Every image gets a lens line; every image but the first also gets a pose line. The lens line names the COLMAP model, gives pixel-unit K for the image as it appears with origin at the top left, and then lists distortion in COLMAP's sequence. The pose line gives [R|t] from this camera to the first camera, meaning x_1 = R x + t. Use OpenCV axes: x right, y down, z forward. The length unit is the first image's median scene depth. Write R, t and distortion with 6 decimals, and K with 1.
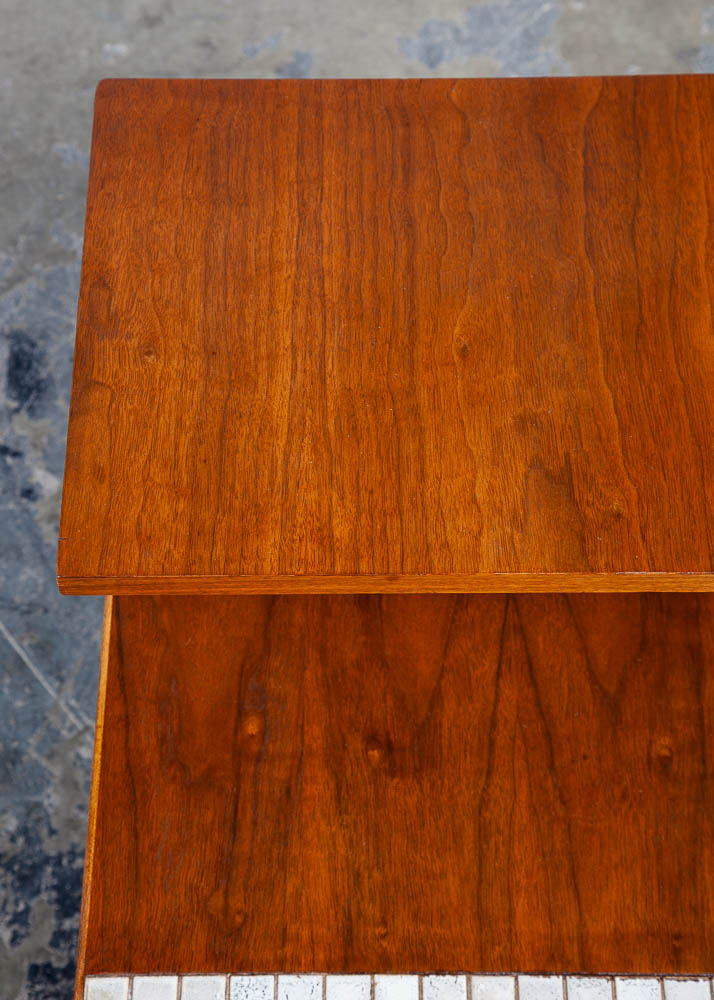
lens RADIAL K [[2023.5, 0, 359.6], [0, 2023.5, 476.8], [0, 0, 1]] dist [0.237554, 0.000000]
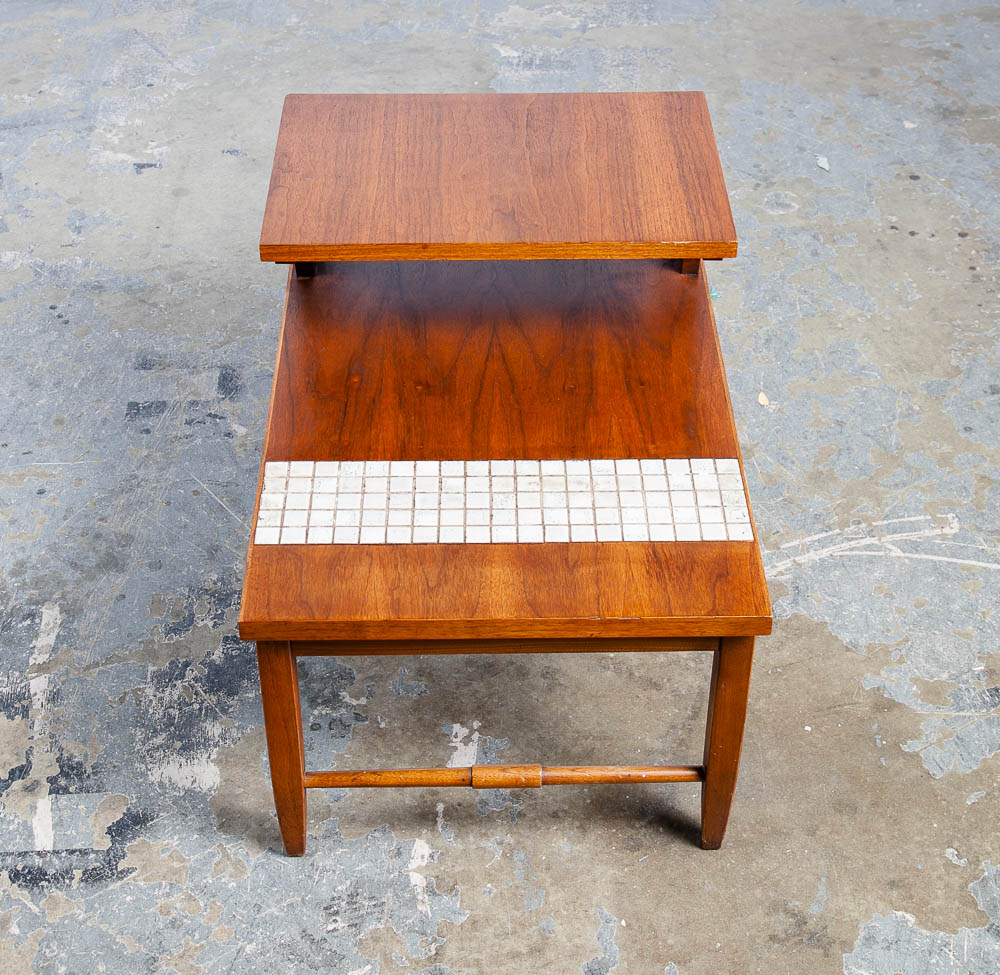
lens RADIAL K [[1774.1, 0, 500.8], [0, 1774.1, 438.4], [0, 0, 1]] dist [0.070444, 0.000000]
pose [[0.999918, -0.003345, 0.012390, 0.062598], [0.007505, 0.935542, -0.353136, 0.771679], [-0.010410, 0.353200, 0.935490, -0.536649]]
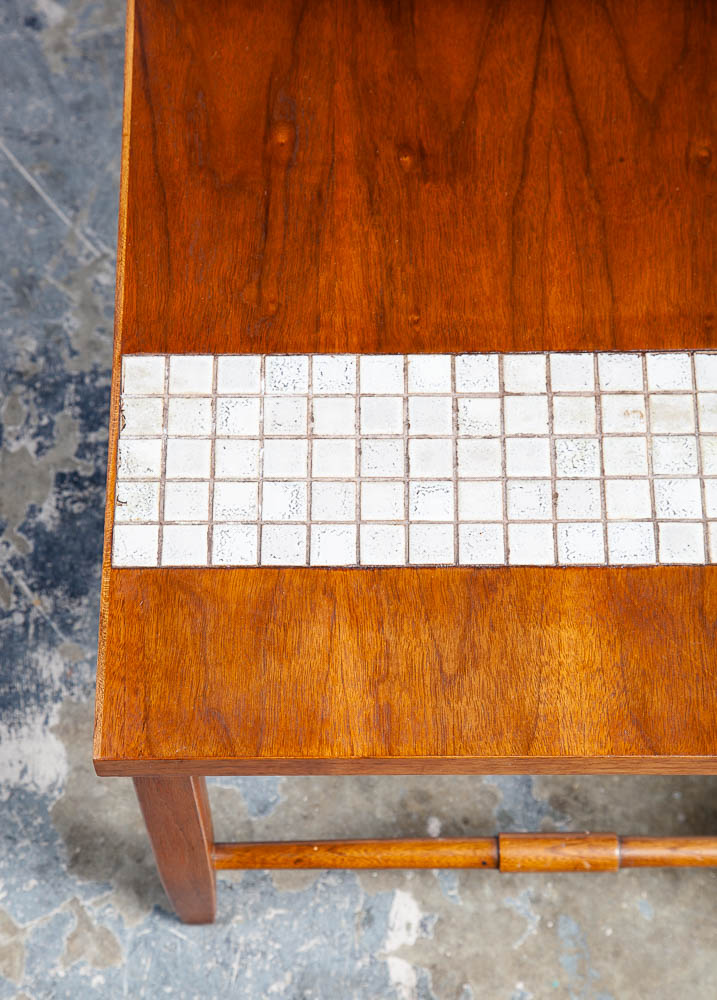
lens RADIAL K [[2246.3, 0, 365.2], [0, 2246.3, 550.3], [0, 0, 1]] dist [0.348966, 0.000000]
pose [[0.999987, -0.003041, -0.004056, -0.009066], [0.003388, 0.996064, 0.088567, 0.228745], [0.003771, -0.088579, 0.996062, -0.110502]]
